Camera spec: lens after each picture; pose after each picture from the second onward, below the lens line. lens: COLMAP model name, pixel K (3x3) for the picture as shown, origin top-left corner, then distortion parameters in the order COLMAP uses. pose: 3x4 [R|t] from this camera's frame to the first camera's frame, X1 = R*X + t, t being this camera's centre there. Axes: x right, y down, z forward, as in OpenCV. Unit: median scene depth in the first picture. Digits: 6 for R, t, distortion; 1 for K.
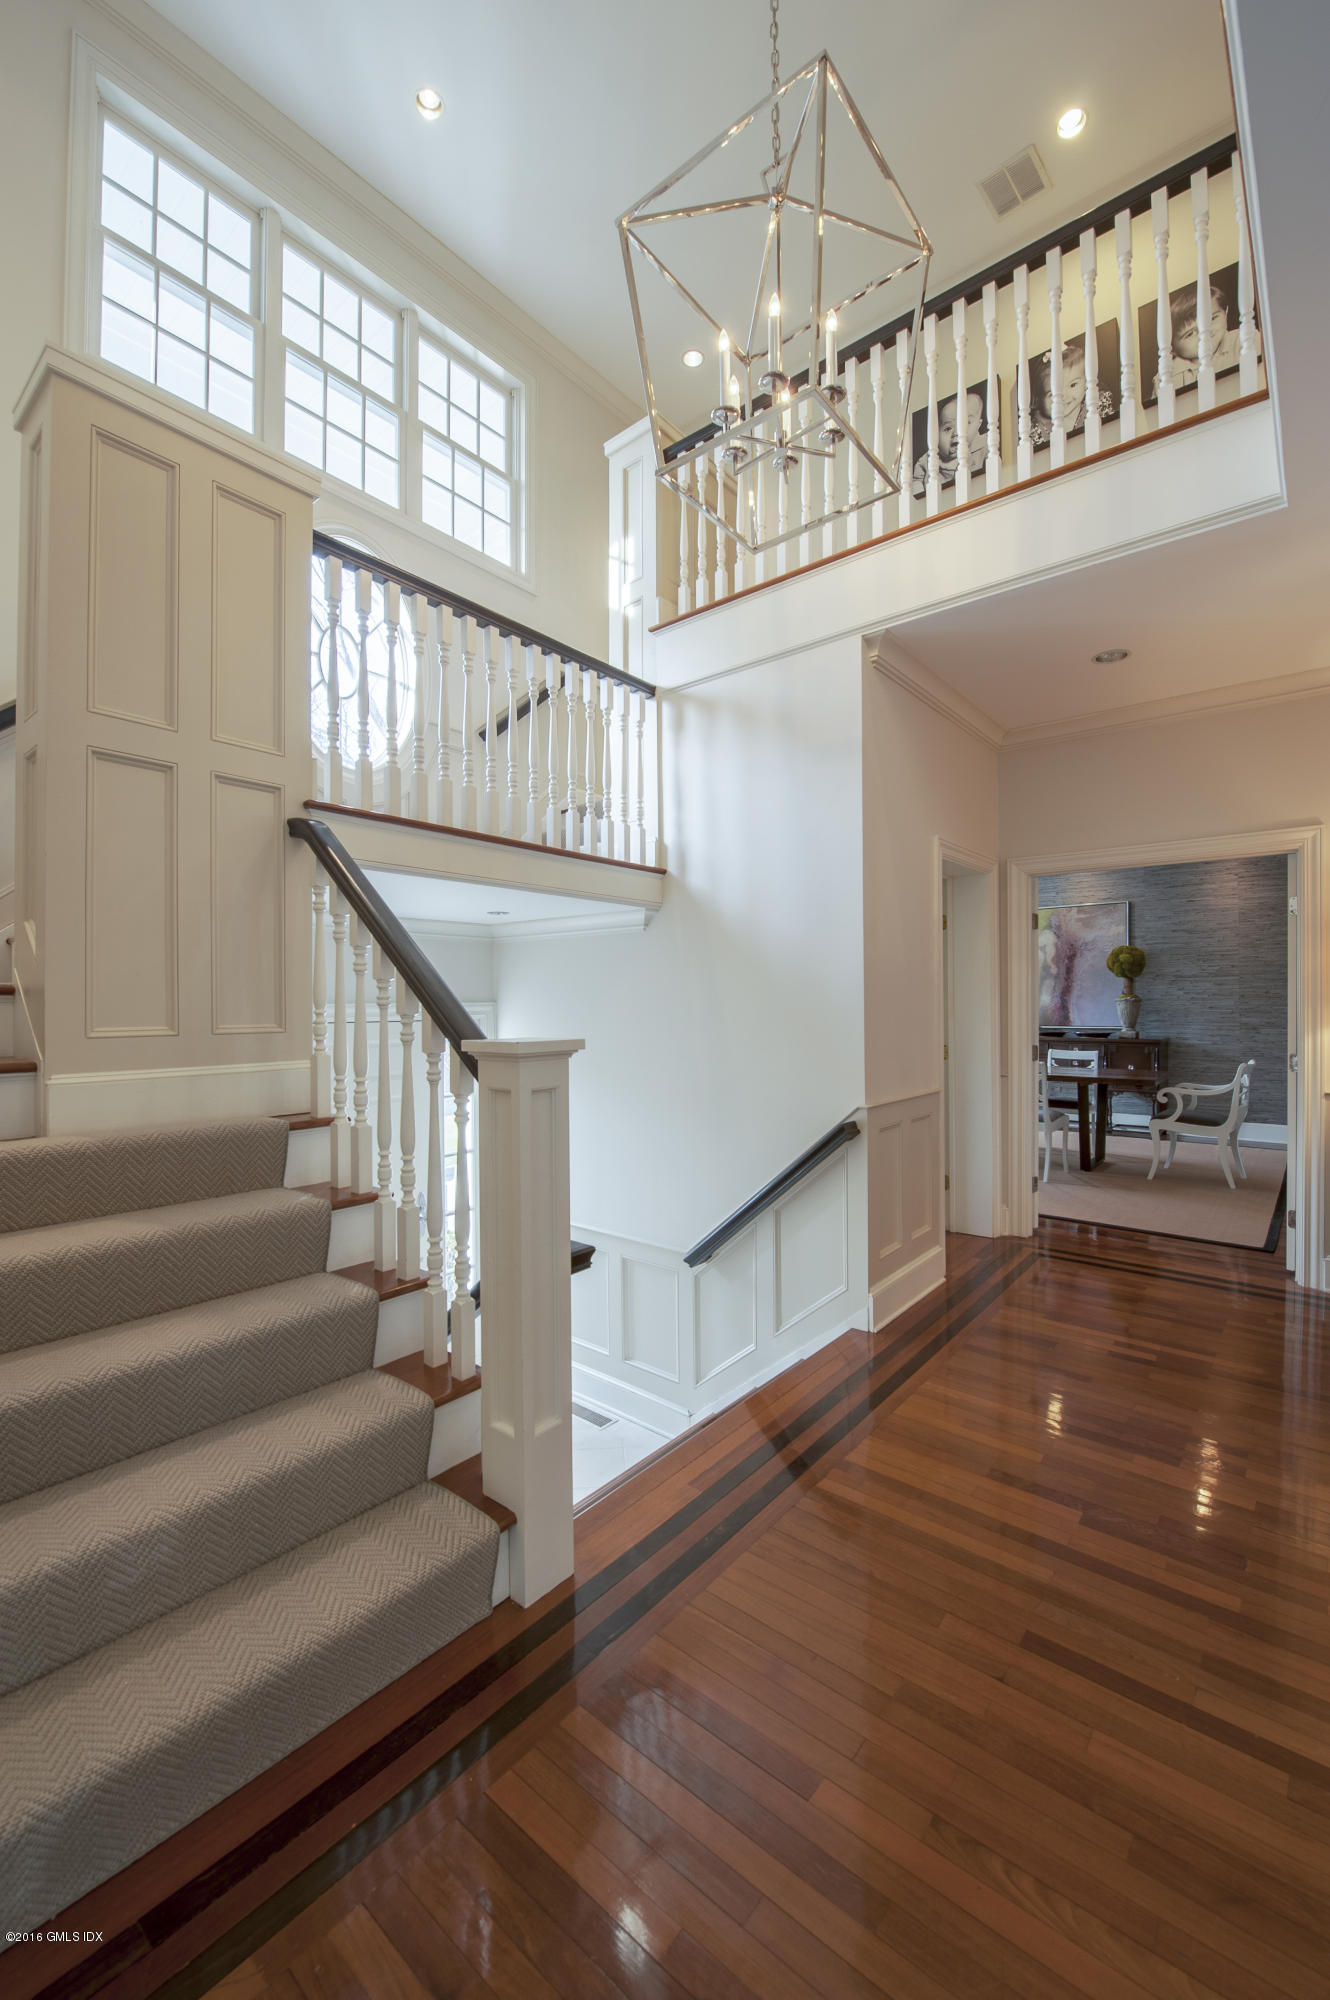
lens RADIAL K [[817.1, 0, 670.2], [0, 817.1, 1001.7], [0, 0, 1]] dist [-0.000980, 0.000117]
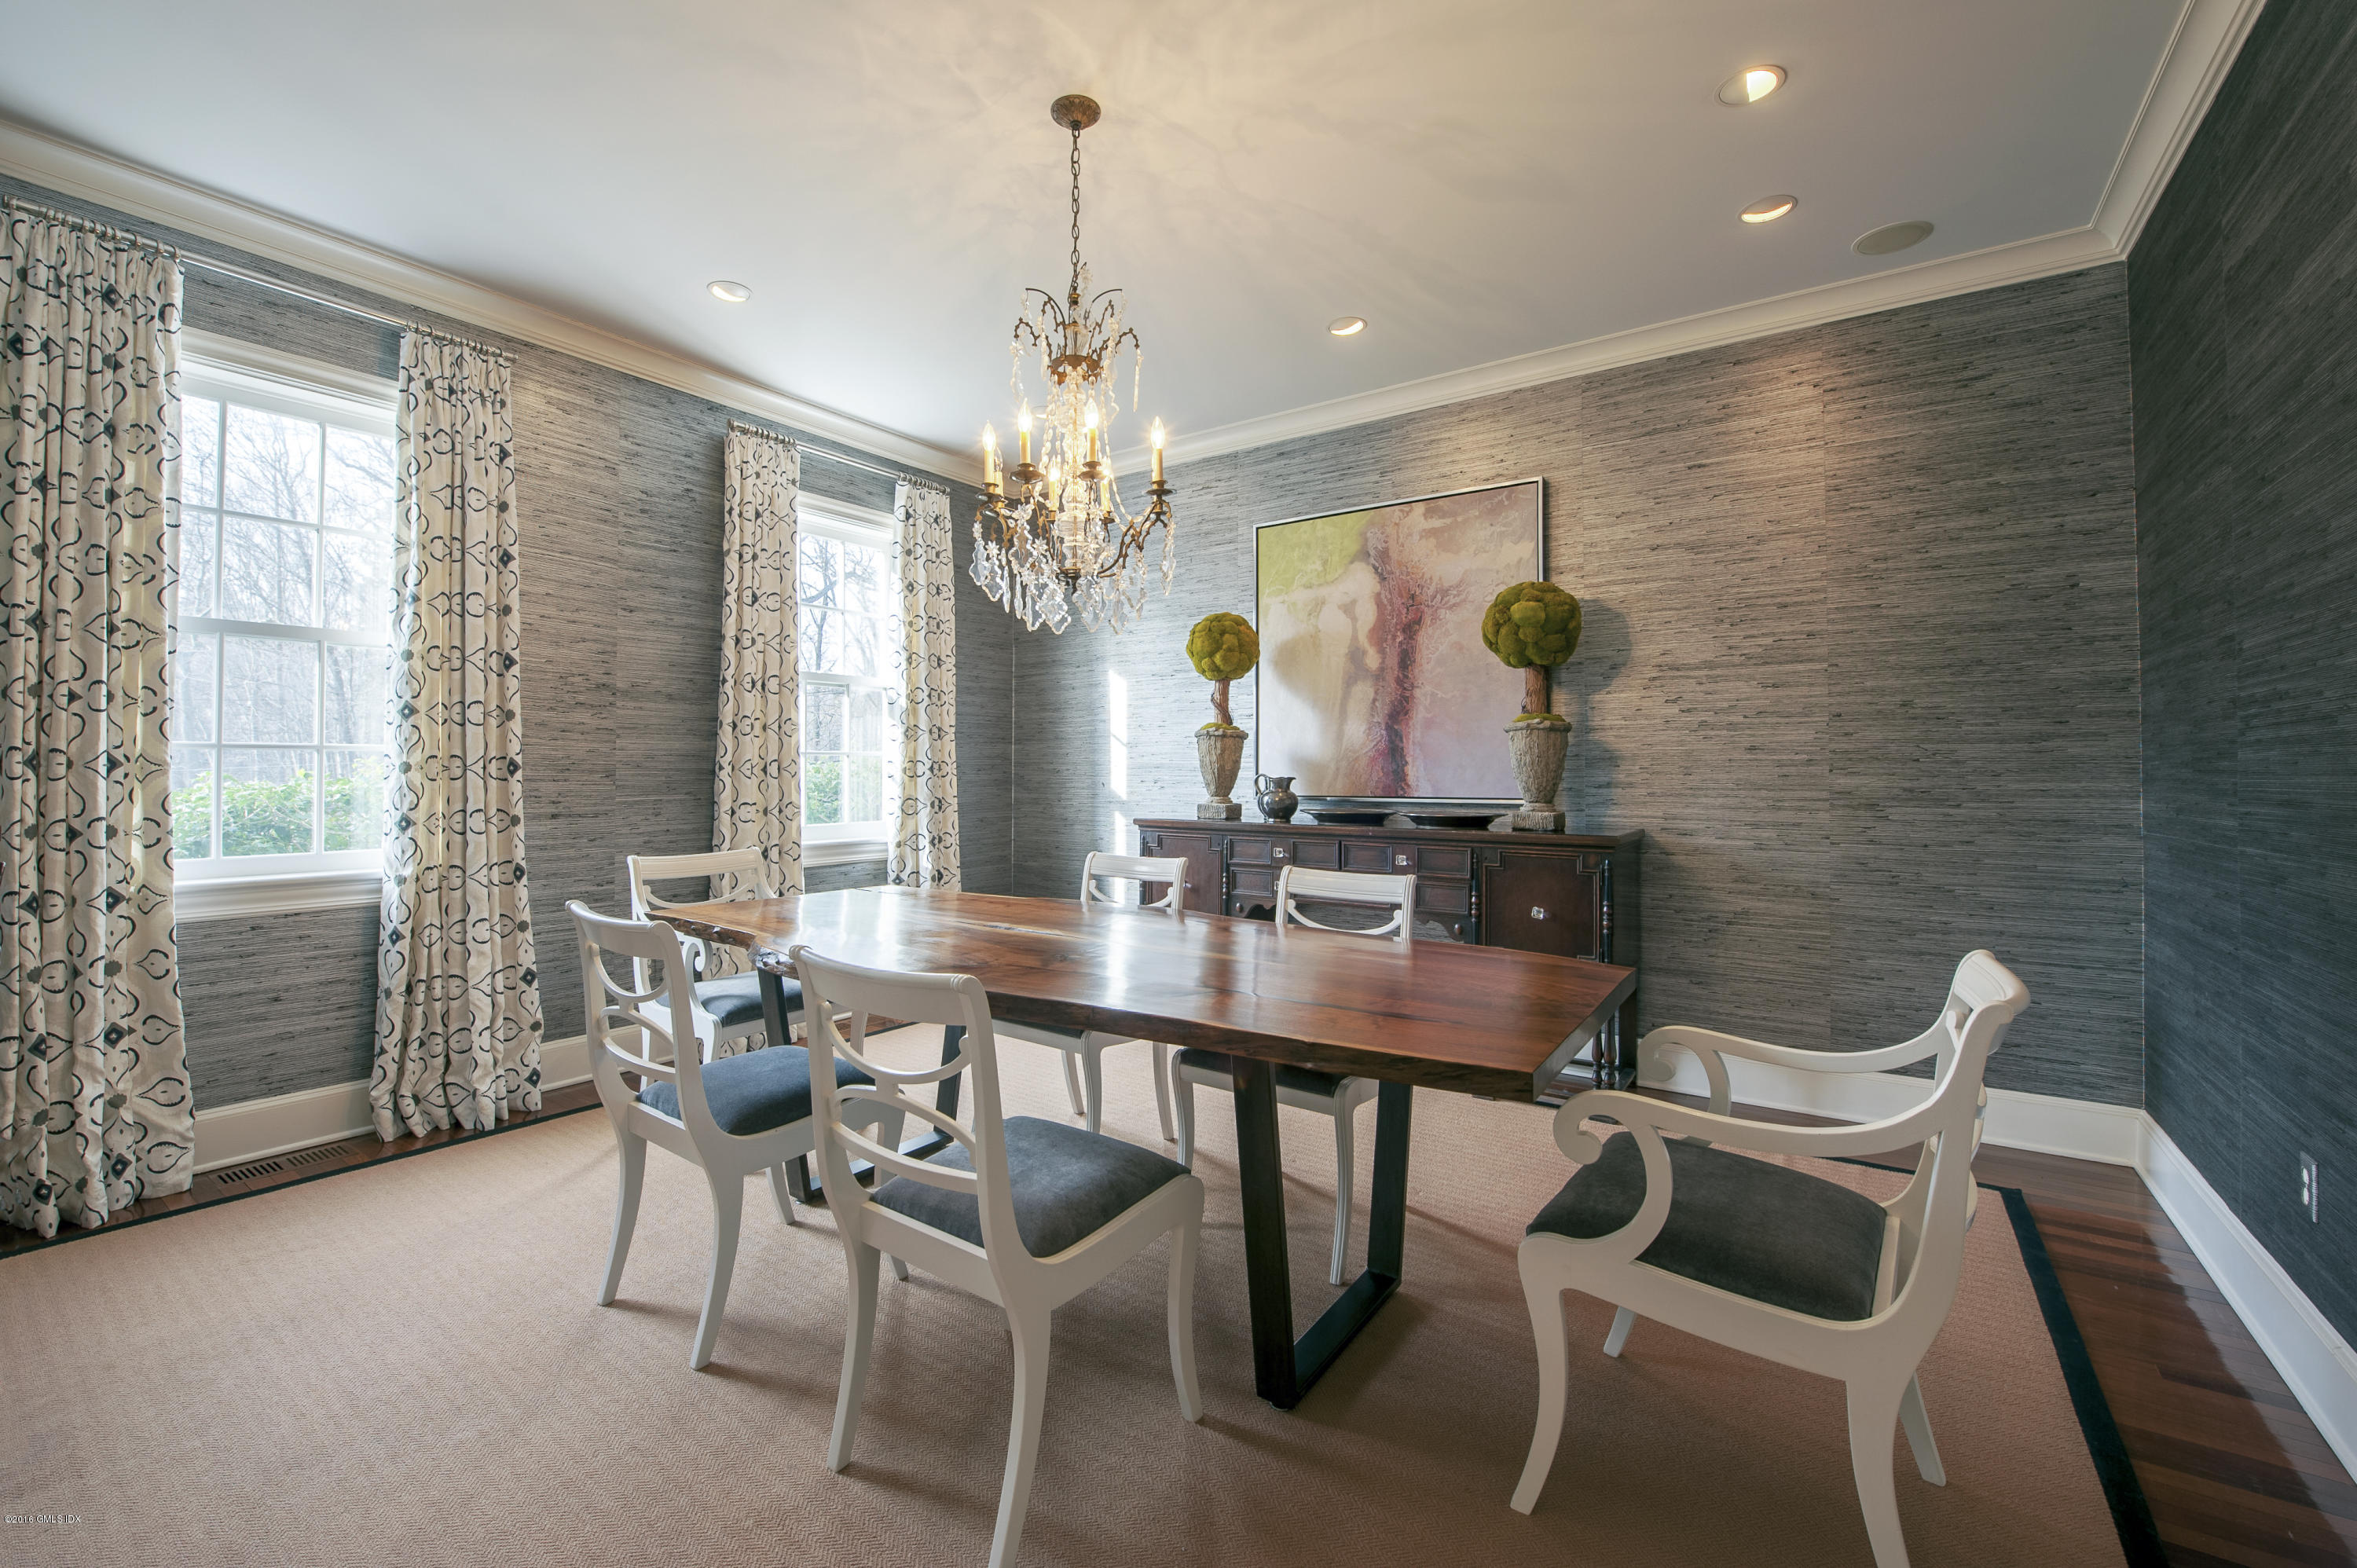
lens RADIAL K [[962.9, 0, 1158.2], [0, 962.9, 754.6], [0, 0, 1]] dist [-0.000980, 0.000117]
pose [[0.998069, 0.007015, 0.061716, 0.358273], [-0.006019, 0.999849, -0.016303, 0.018030], [-0.061821, 0.015900, 0.997961, 0.567747]]
